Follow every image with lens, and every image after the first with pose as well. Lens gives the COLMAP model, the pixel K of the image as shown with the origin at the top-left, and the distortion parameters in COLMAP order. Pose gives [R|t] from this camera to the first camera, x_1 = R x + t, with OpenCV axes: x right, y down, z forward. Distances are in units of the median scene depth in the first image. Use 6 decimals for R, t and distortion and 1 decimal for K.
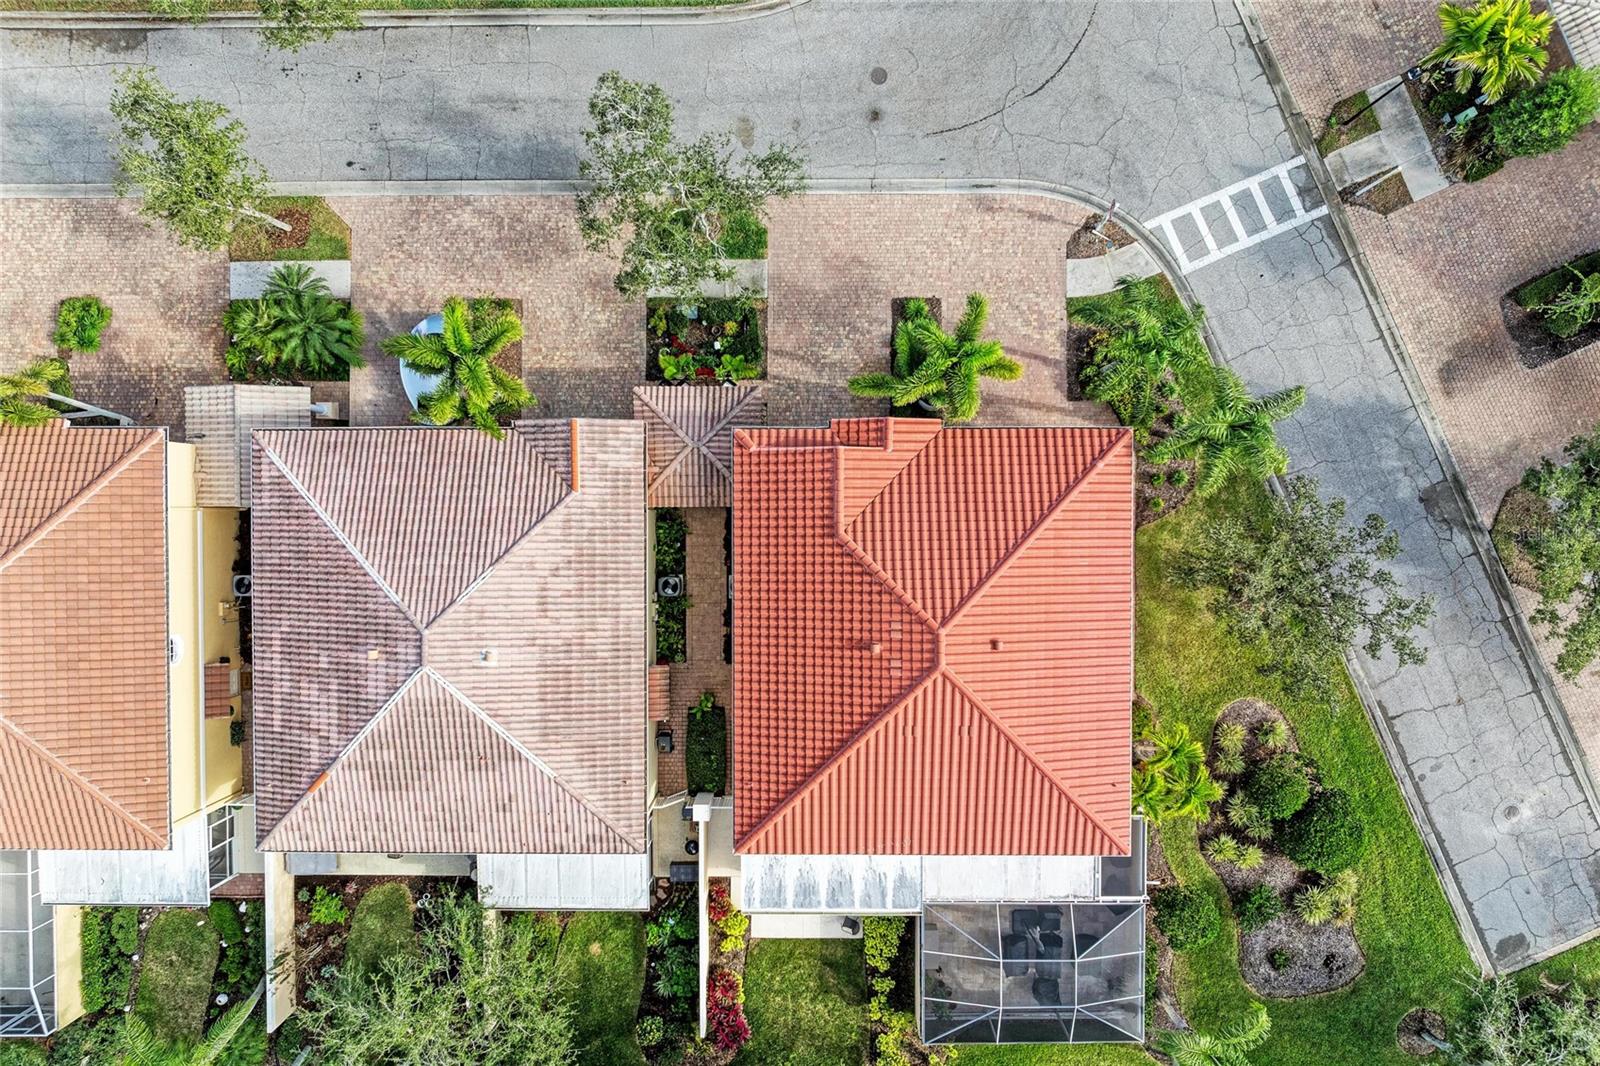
lens RADIAL K [[1138.7, 0, 822.9], [0, 1138.7, 568.6], [0, 0, 1]] dist [-0.033720, 0.024652]
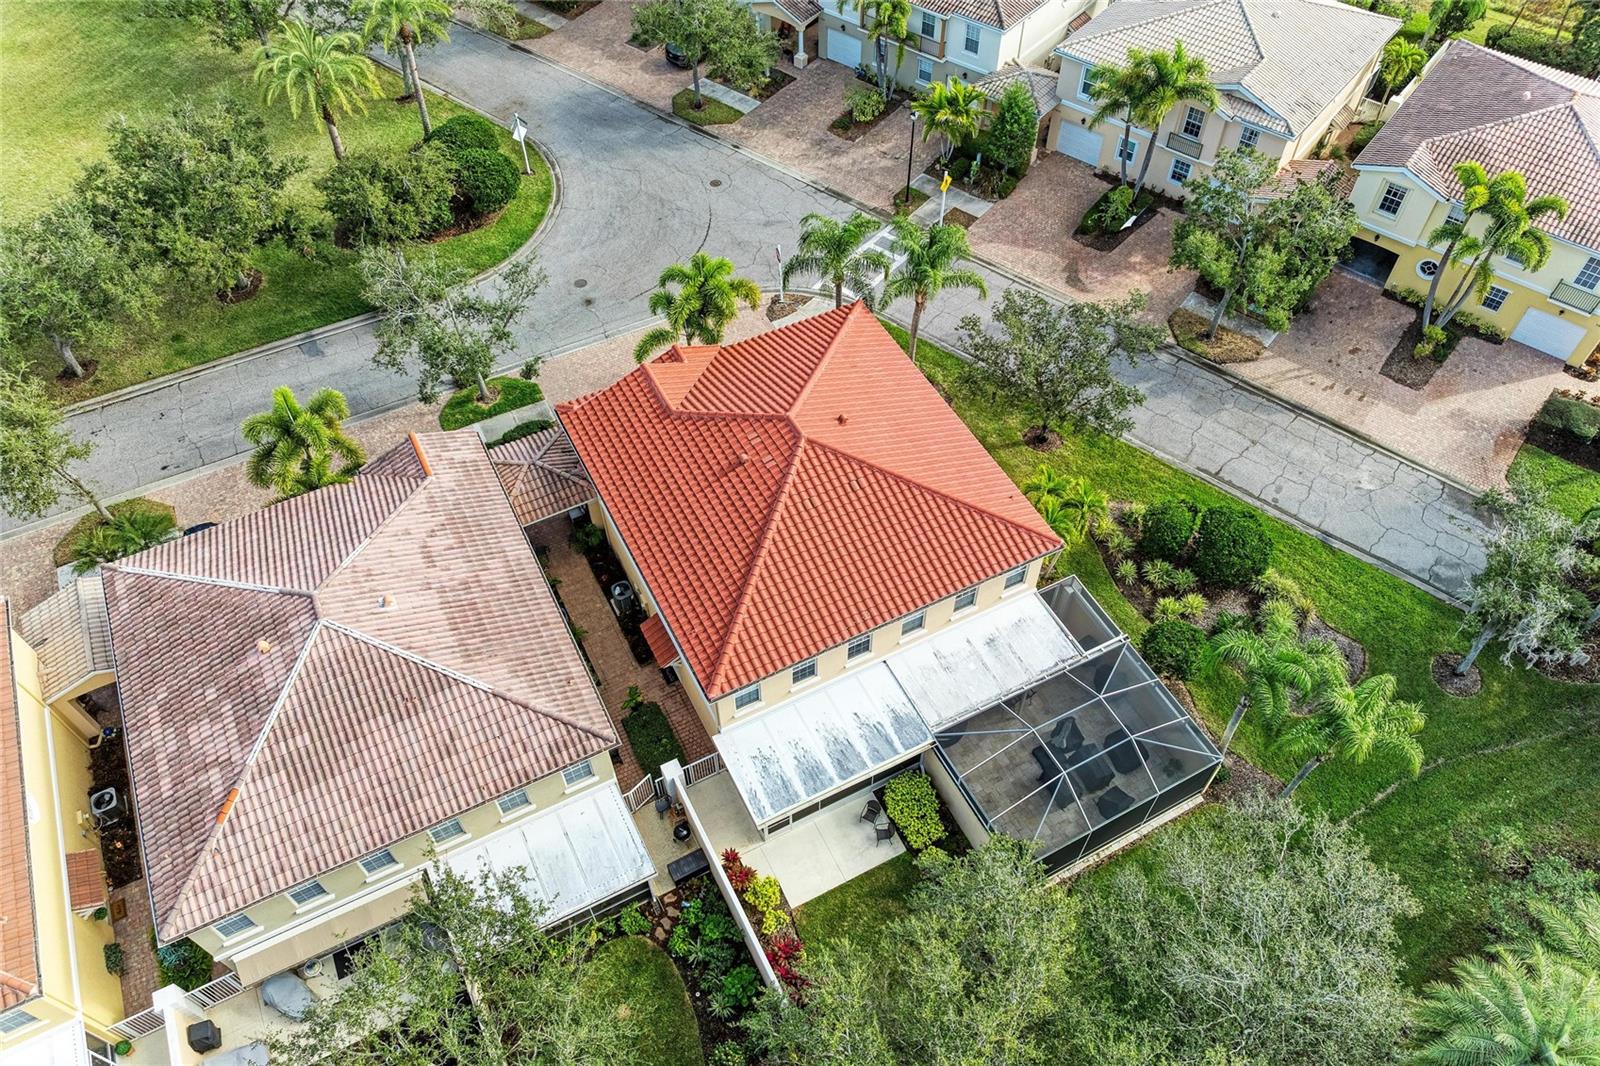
lens RADIAL K [[1114.2, 0, 832.0], [0, 1114.2, 551.9], [0, 0, 1]] dist [-0.040206, 0.031791]
pose [[0.882165, -0.370175, 0.291128, -0.190274], [0.470902, 0.685430, -0.555371, 0.655320], [0.006037, 0.627022, 0.778978, 0.207452]]
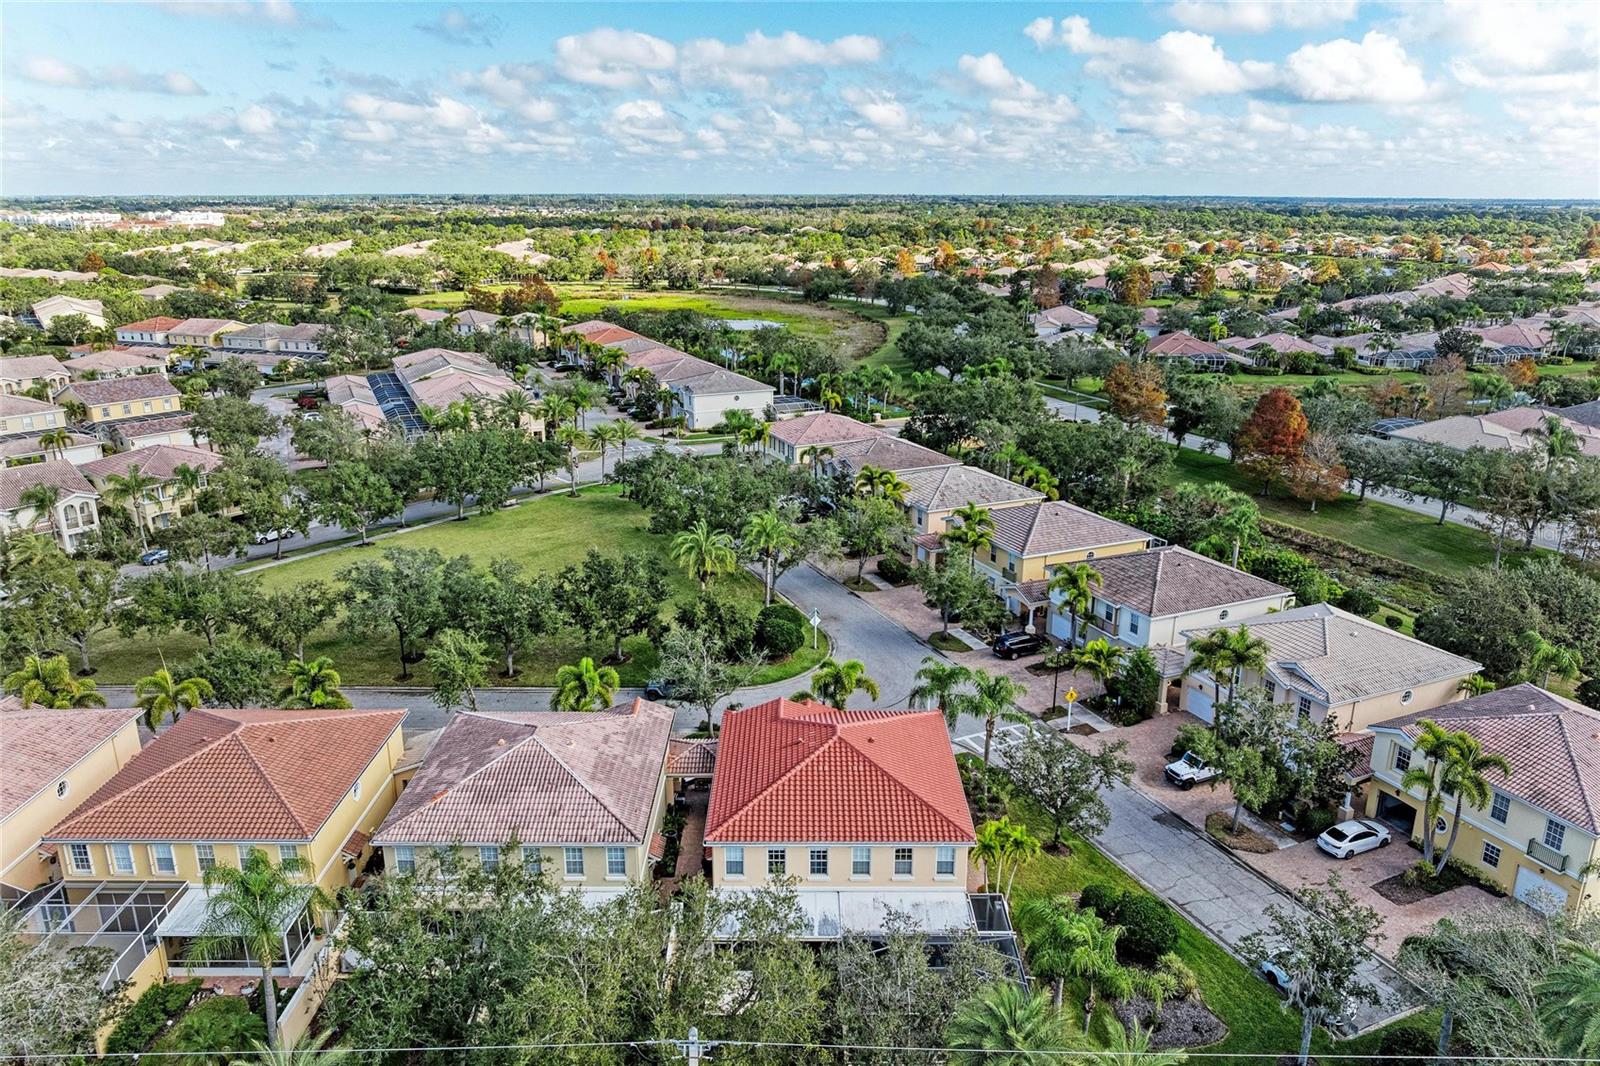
lens RADIAL K [[1138.7, 0, 822.9], [0, 1138.7, 568.6], [0, 0, 1]] dist [-0.033720, 0.024652]
pose [[0.999772, 0.002708, 0.021200, 0.036623], [0.019461, 0.294642, -0.955410, 1.413684], [-0.008833, 0.955604, 0.294522, 0.218412]]
